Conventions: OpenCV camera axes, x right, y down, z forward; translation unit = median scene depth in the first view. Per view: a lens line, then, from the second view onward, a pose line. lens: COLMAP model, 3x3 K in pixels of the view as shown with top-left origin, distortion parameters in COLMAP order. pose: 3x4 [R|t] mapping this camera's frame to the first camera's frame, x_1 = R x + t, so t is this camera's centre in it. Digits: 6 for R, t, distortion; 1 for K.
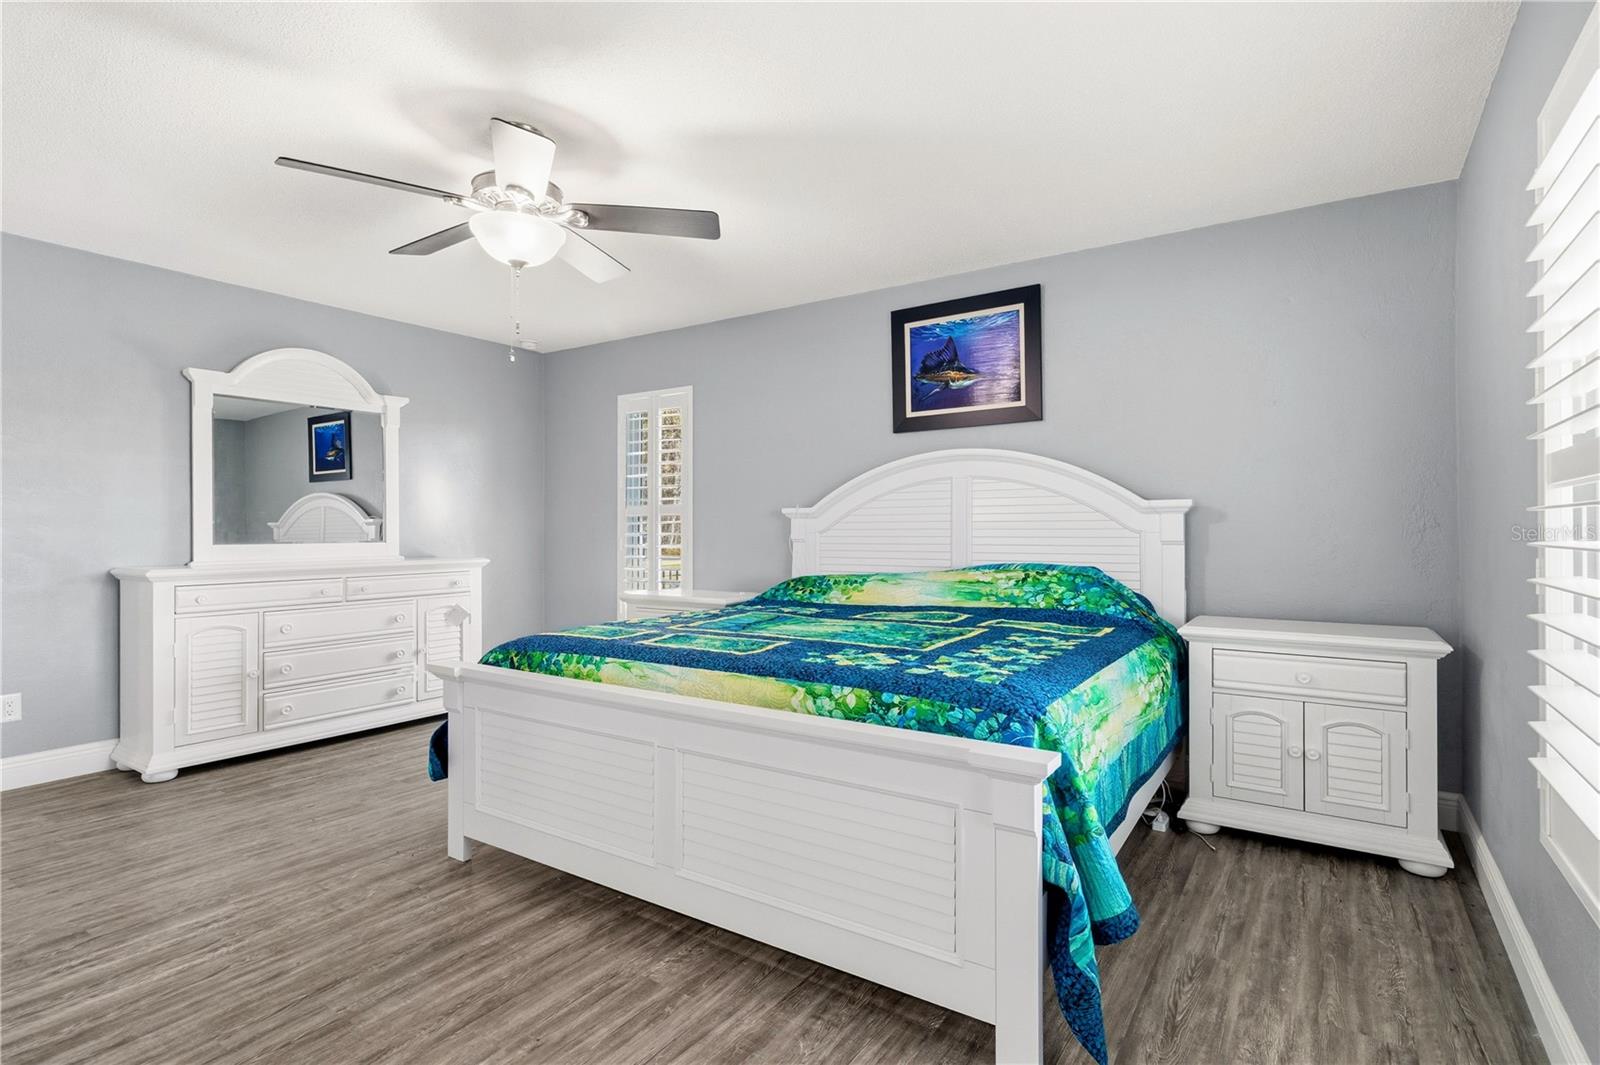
lens RADIAL K [[757.5, 0, 800.0], [0, 757.5, 532.5], [0, 0, 1]] dist [0.003185, 0.000069]
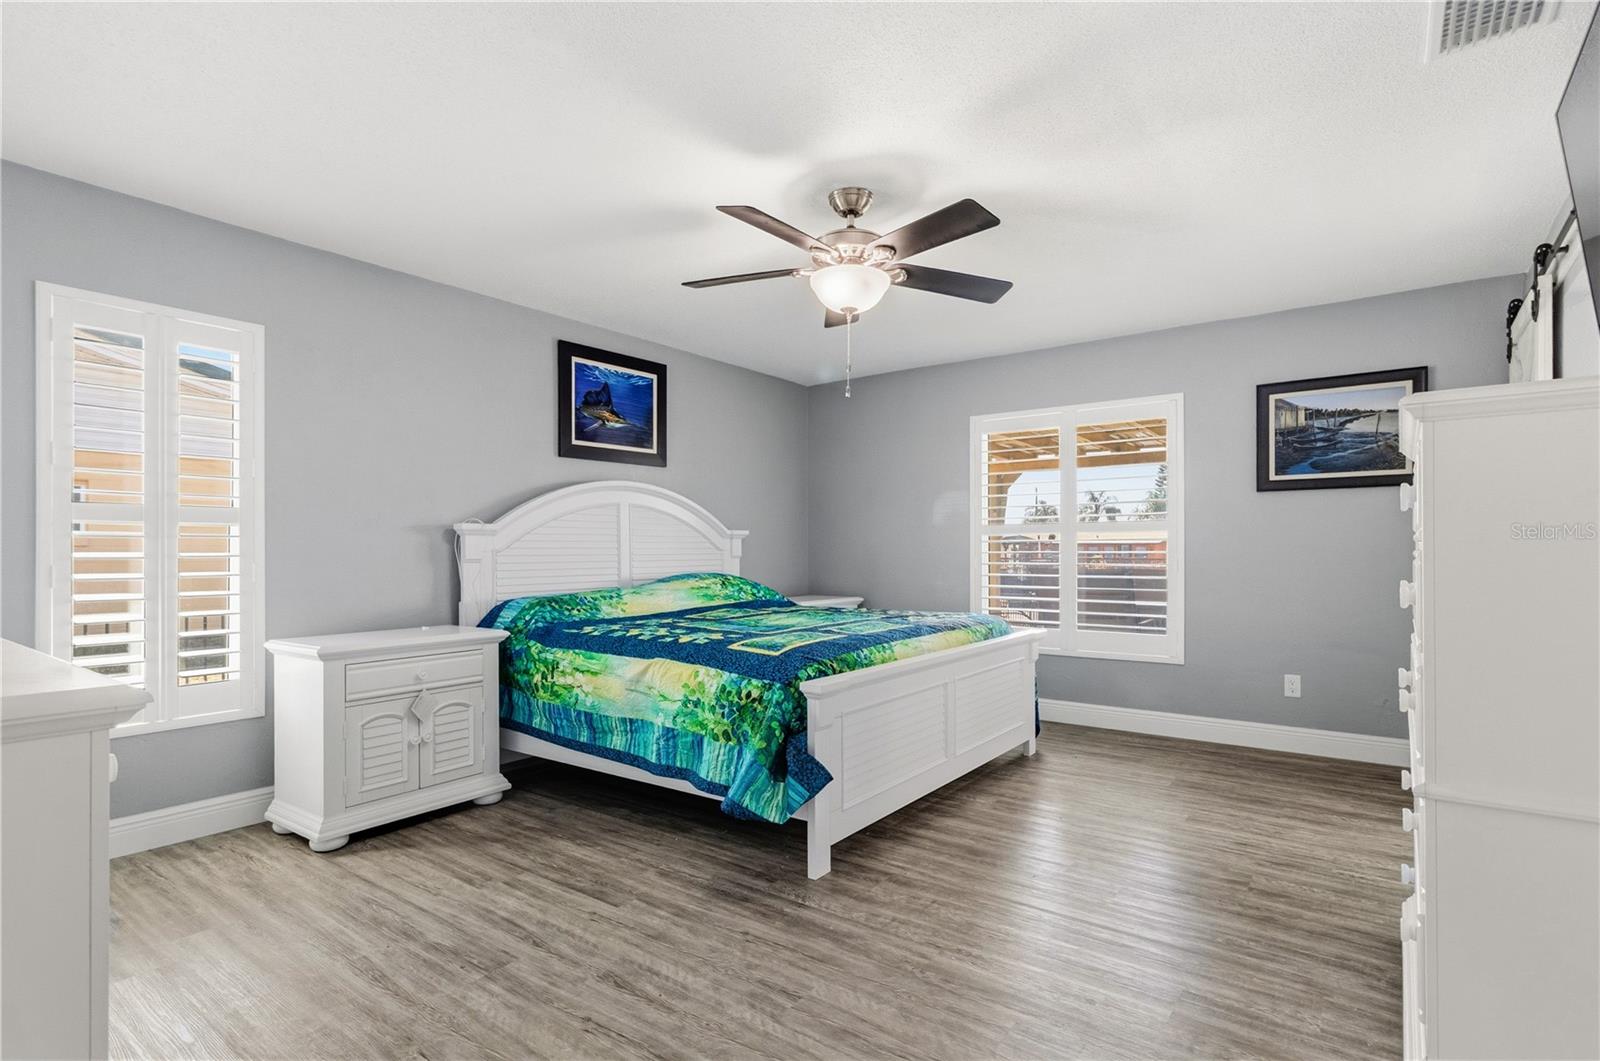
lens RADIAL K [[788.5, 0, 792.7], [0, 788.5, 539.3], [0, 0, 1]] dist [0.001154, 0.000171]
pose [[0.075766, 0.013399, 0.997036, -1.346240], [0.004856, 0.999893, -0.013806, 0.000349], [-0.997114, 0.005887, 0.075693, 0.861751]]
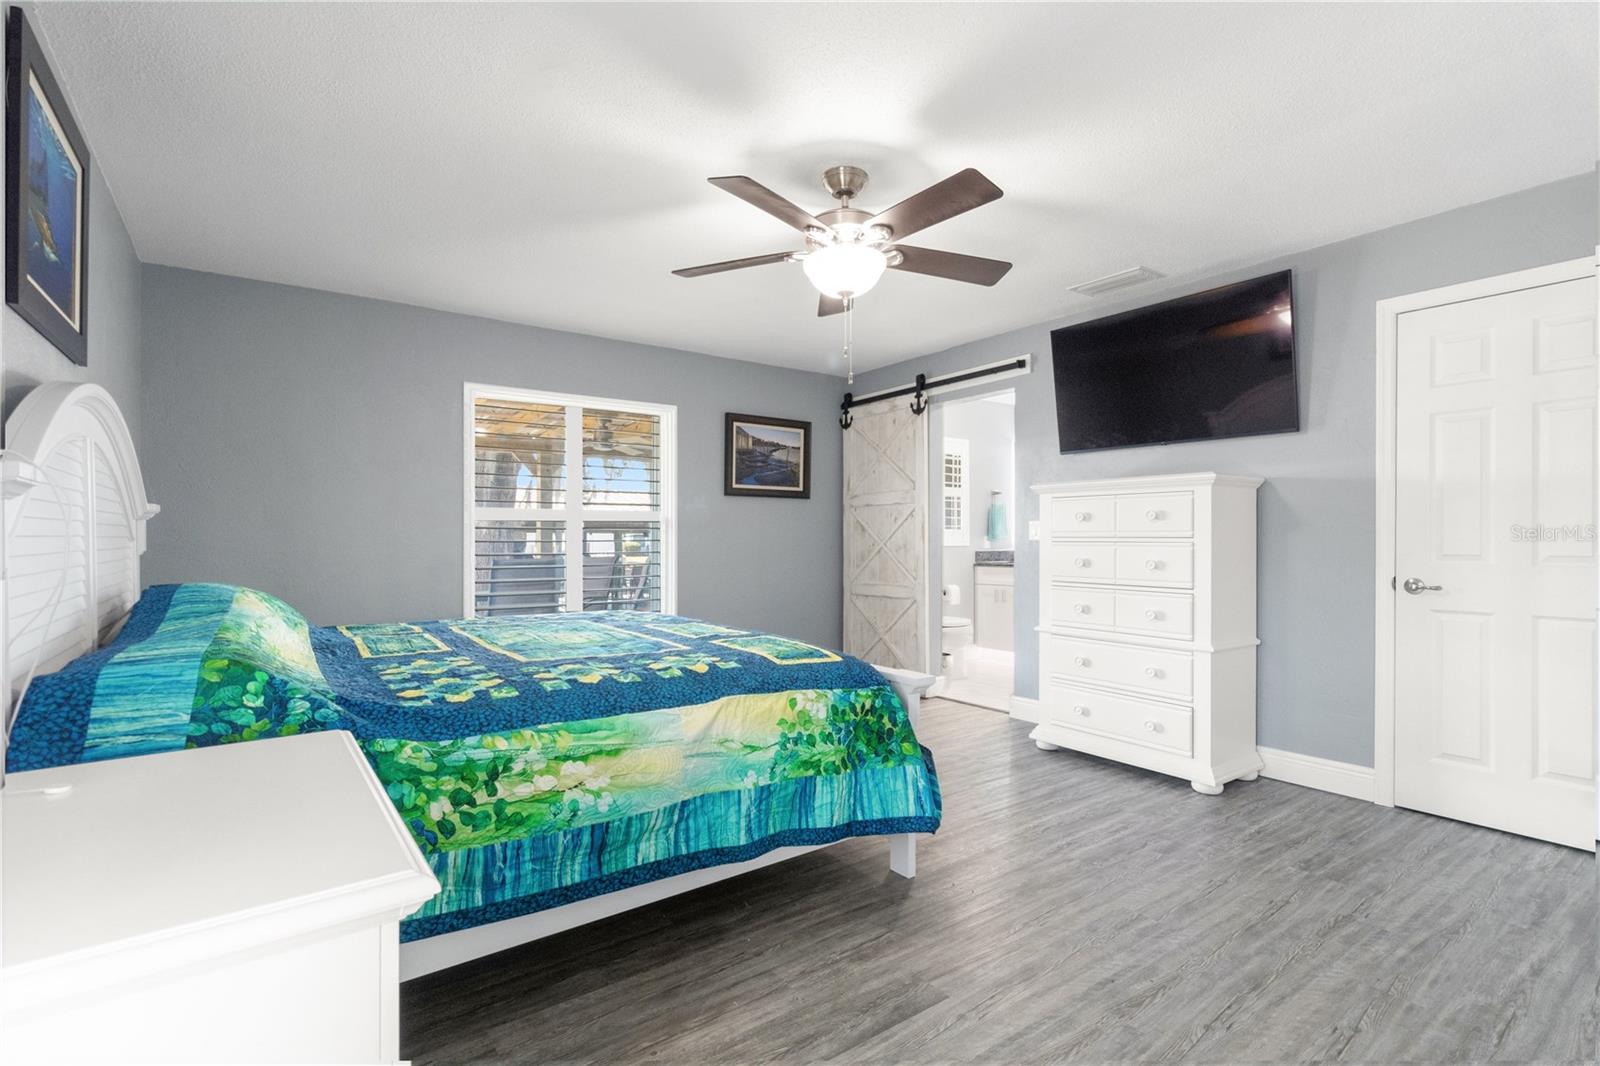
lens RADIAL K [[765.2, 0, 800.0], [0, 765.2, 533.0], [0, 0, 1]] dist [-0.000335, -0.000179]
pose [[-0.934926, 0.001938, 0.354837, -0.609747], [-0.000045, 0.999984, -0.005580, -0.004896], [-0.354842, -0.005233, -0.934912, 1.782117]]
